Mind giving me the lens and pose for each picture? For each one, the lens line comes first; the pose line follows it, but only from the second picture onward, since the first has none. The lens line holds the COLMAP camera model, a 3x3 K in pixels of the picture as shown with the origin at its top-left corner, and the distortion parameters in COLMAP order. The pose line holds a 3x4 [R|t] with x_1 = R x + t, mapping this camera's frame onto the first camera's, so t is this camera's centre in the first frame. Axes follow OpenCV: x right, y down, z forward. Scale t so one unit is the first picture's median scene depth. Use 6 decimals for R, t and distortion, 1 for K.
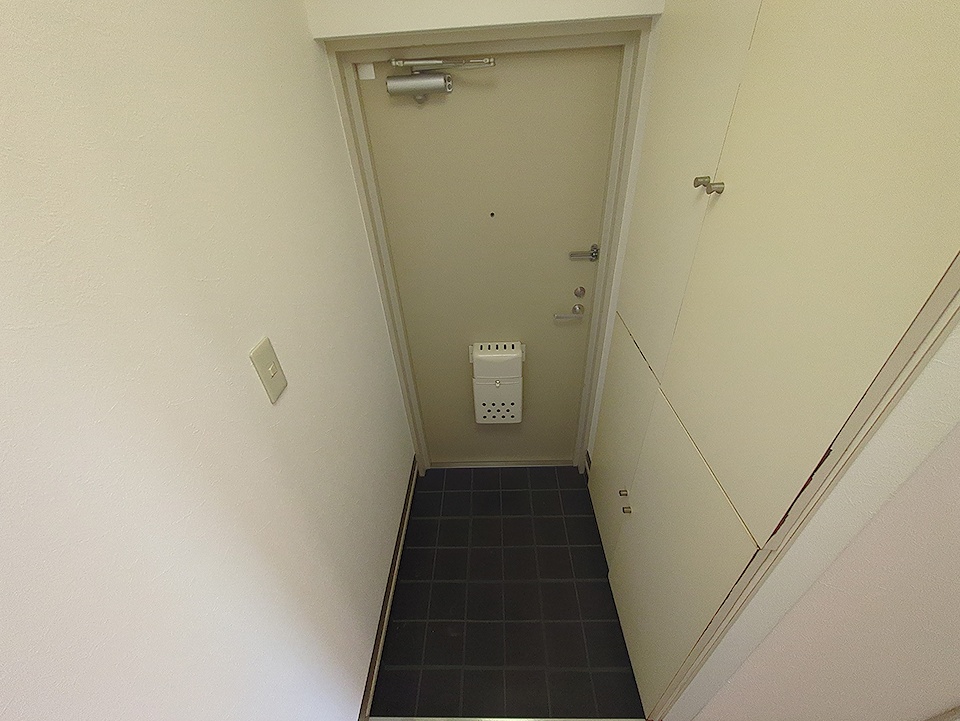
lens RADIAL K [[377.9, 0, 480.0], [0, 377.9, 360.5], [0, 0, 1]] dist [-0.000691, 0.000806]
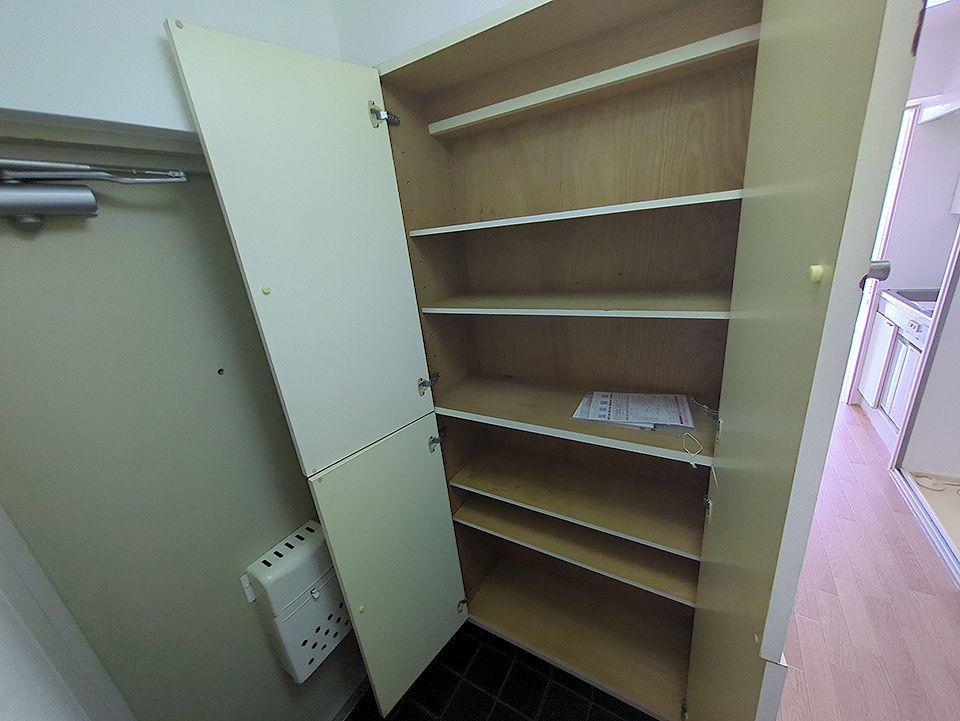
lens RADIAL K [[377.9, 0, 480.0], [0, 377.9, 360.5], [0, 0, 1]] dist [-0.000691, 0.000806]
pose [[0.499270, -0.283935, 0.818603, -0.330869], [0.549787, 0.834036, -0.046030, -0.129502], [-0.669674, 0.473039, 0.572513, 0.323259]]
